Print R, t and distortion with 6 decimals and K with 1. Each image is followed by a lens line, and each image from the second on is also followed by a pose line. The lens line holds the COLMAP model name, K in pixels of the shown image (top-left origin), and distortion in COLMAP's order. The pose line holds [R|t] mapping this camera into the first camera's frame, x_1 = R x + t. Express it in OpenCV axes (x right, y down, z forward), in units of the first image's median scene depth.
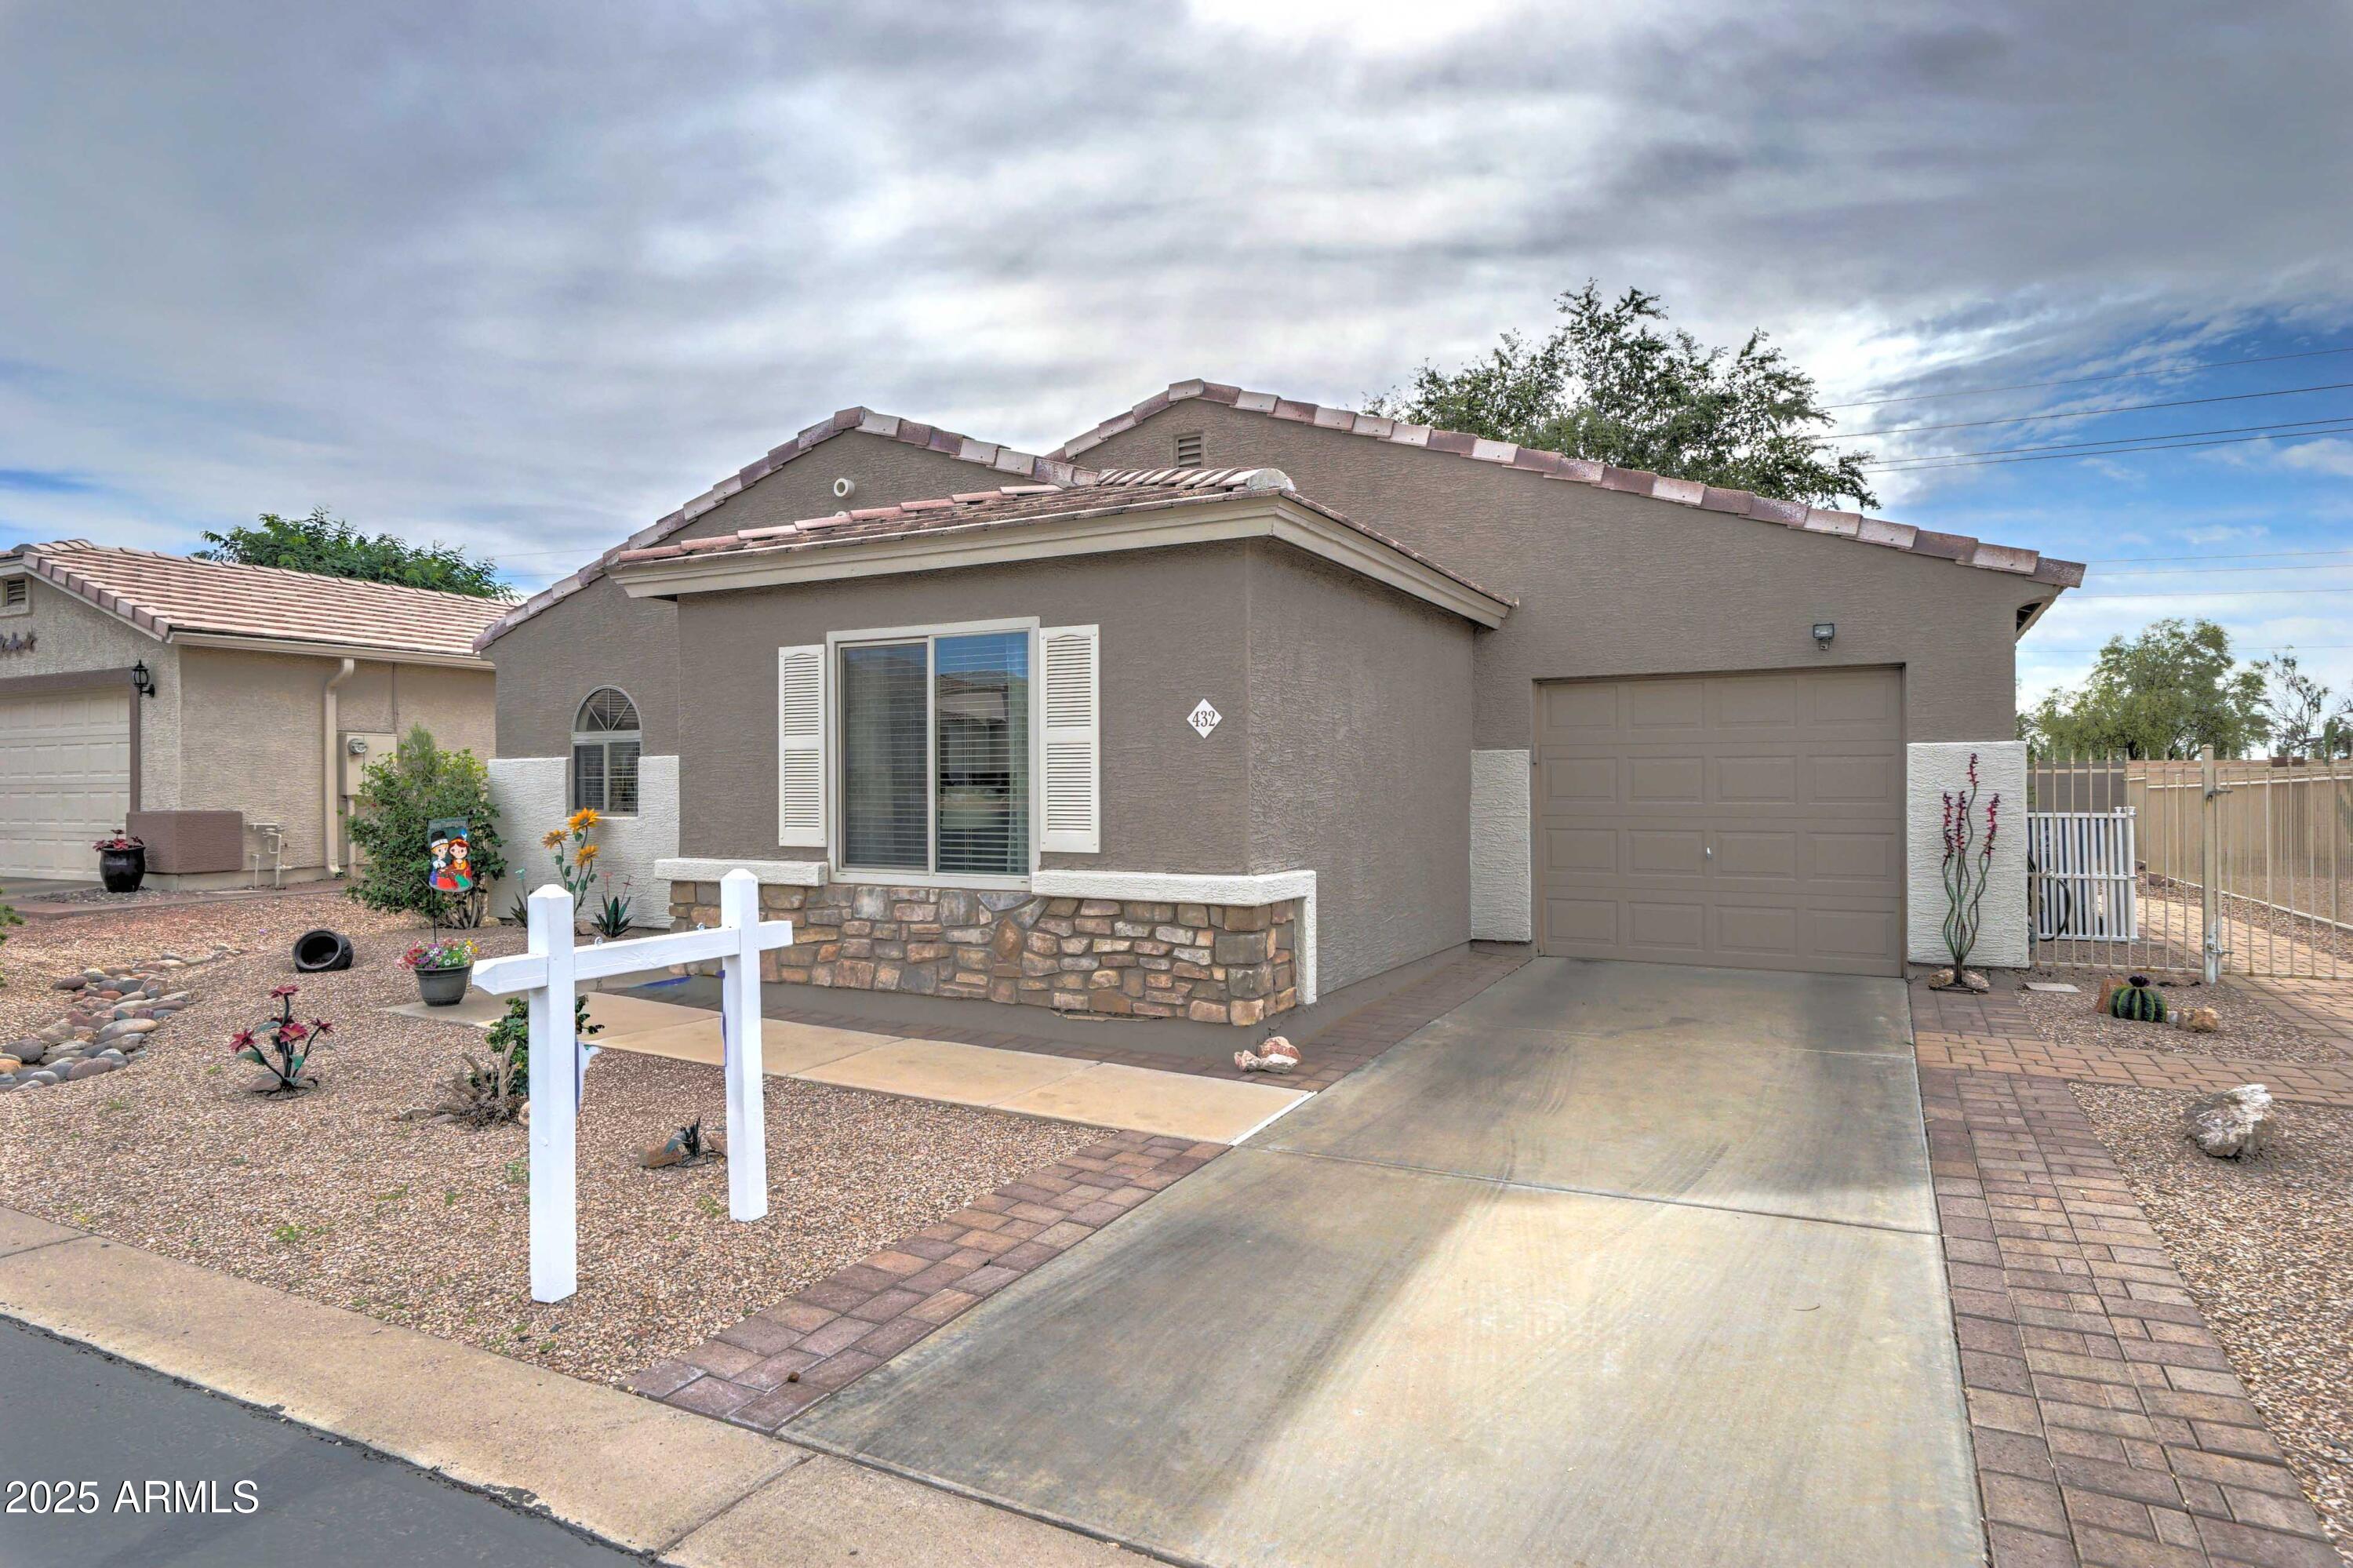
lens RADIAL K [[1322.8, 0, 1173.9], [0, 1322.8, 766.8], [0, 0, 1]] dist [0.036481, 0.000453]
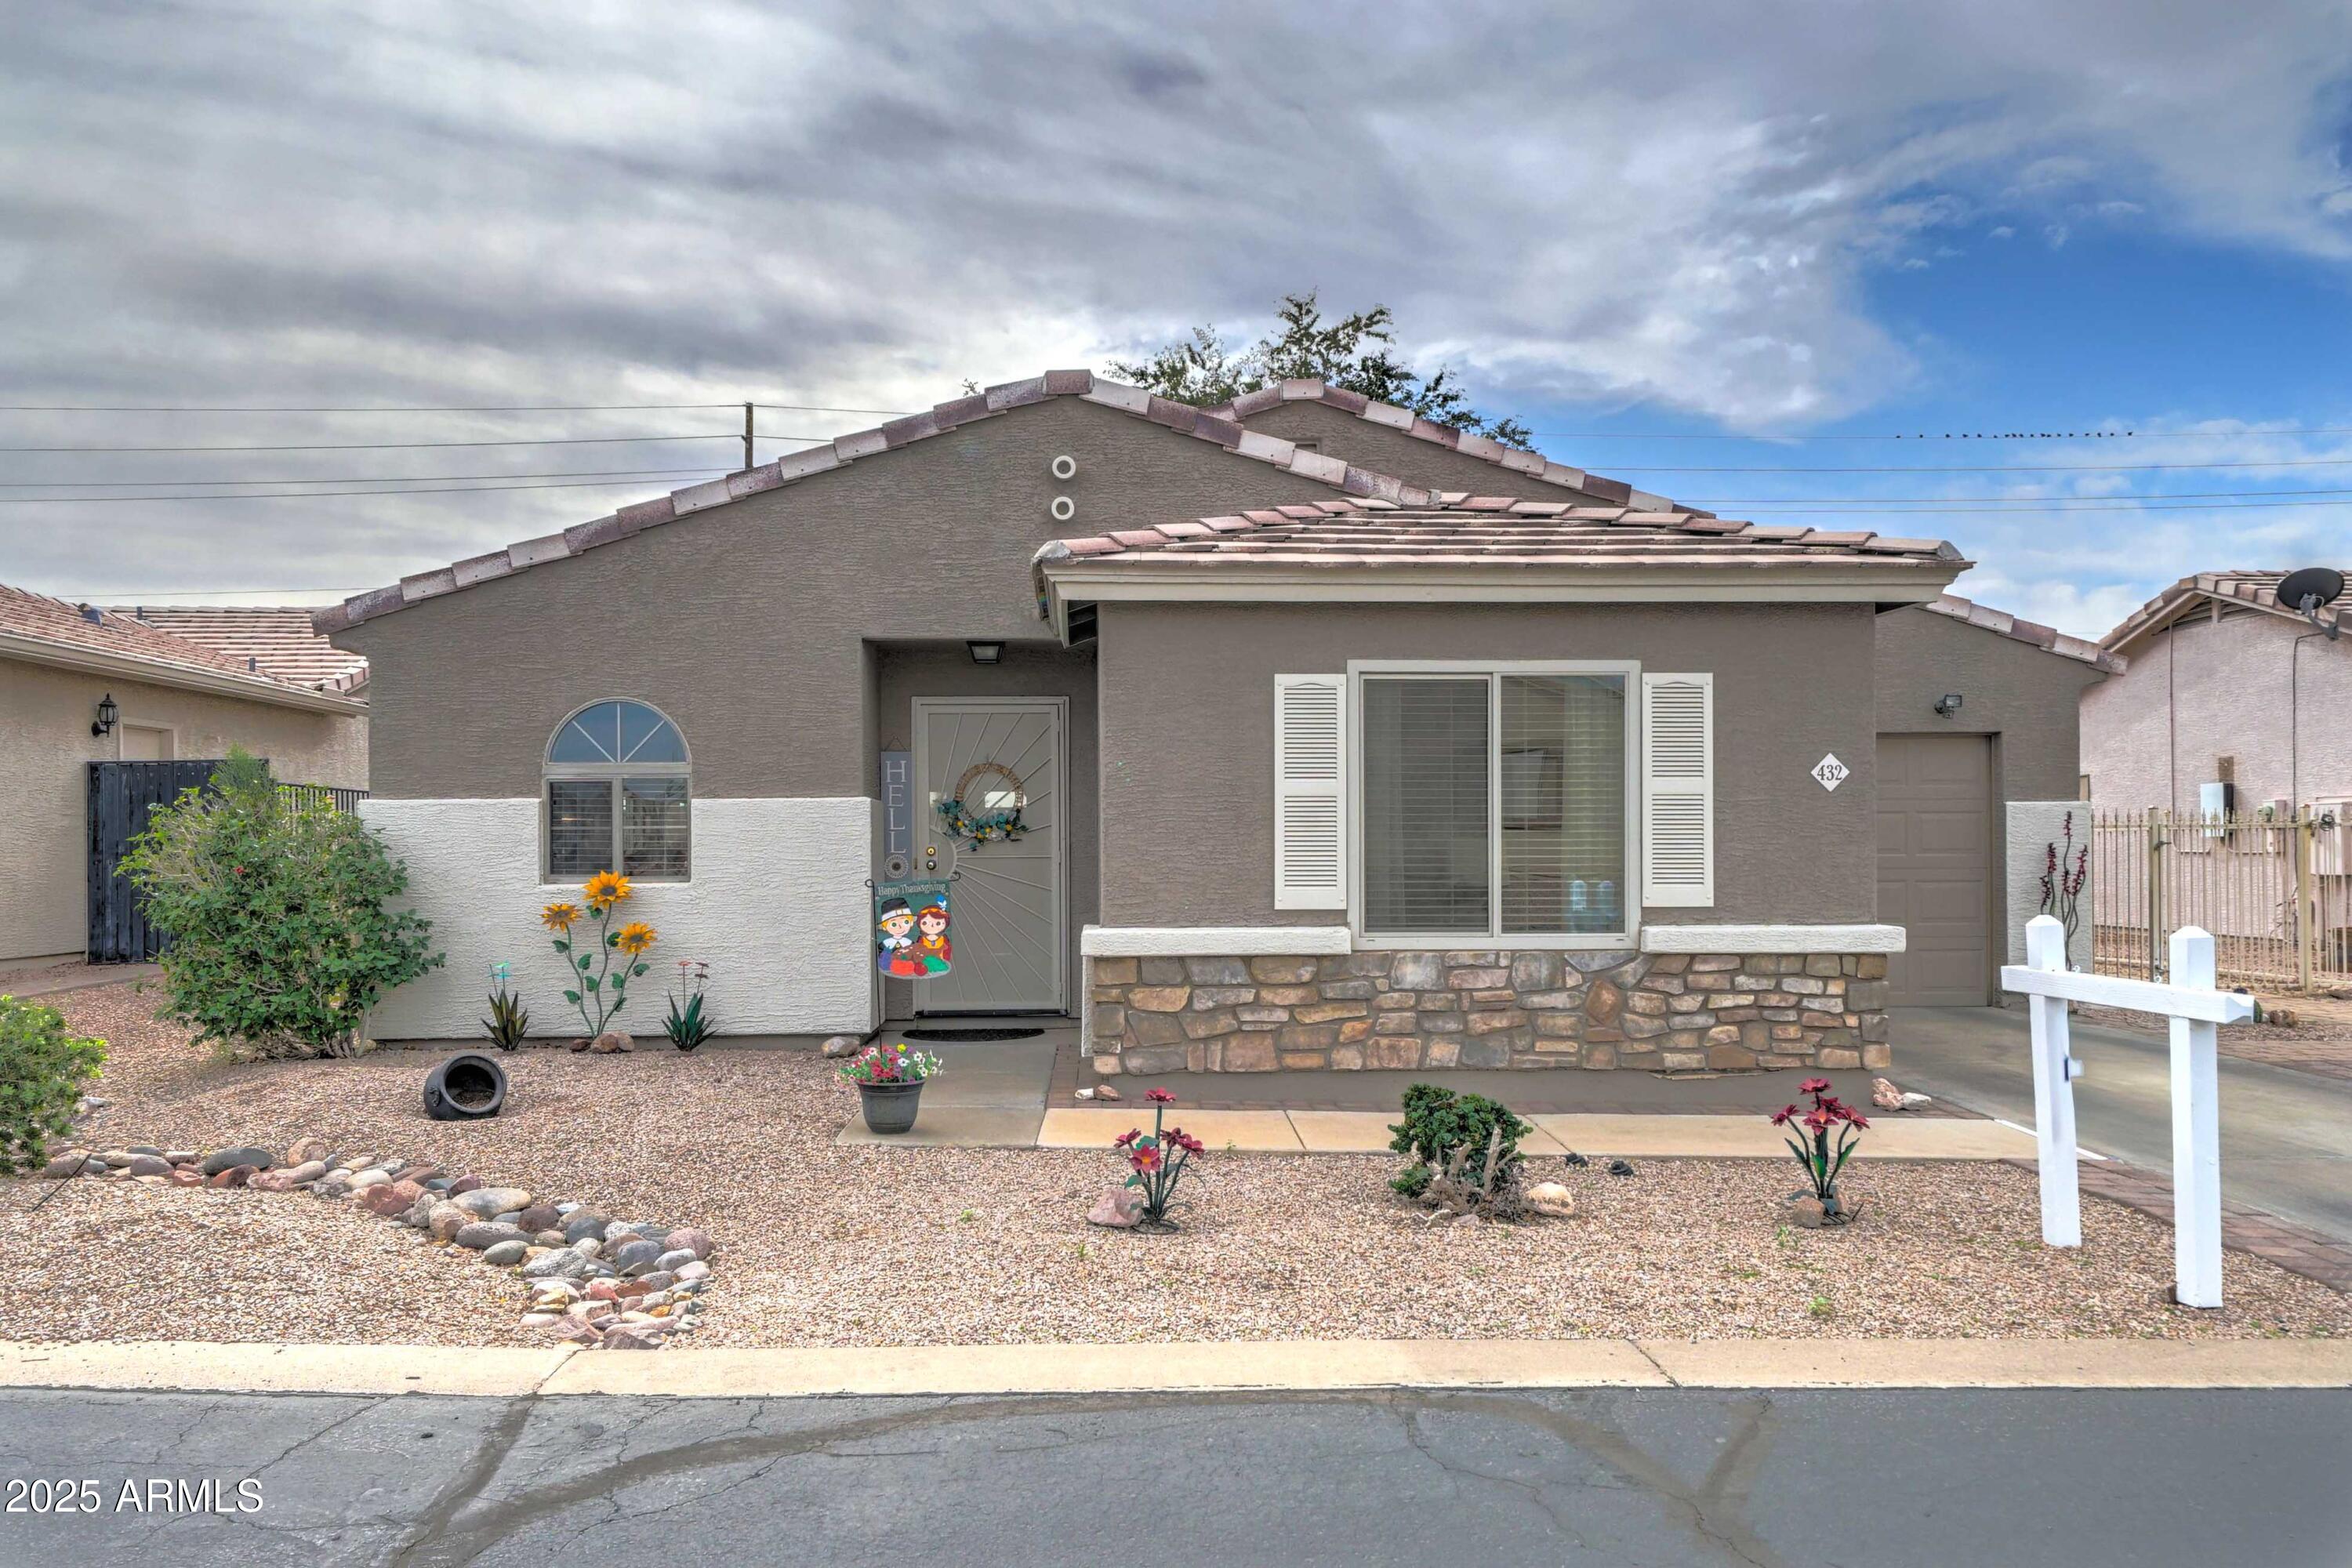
lens RADIAL K [[1717.5, 0, 1176.3], [0, 1717.5, 798.9], [0, 0, 1]] dist [0.035260, 0.000264]
pose [[0.858591, 0.012080, 0.512519, -0.989692], [-0.006348, 0.999896, -0.012933, 0.004104], [-0.512623, 0.007851, 0.858578, 0.102124]]
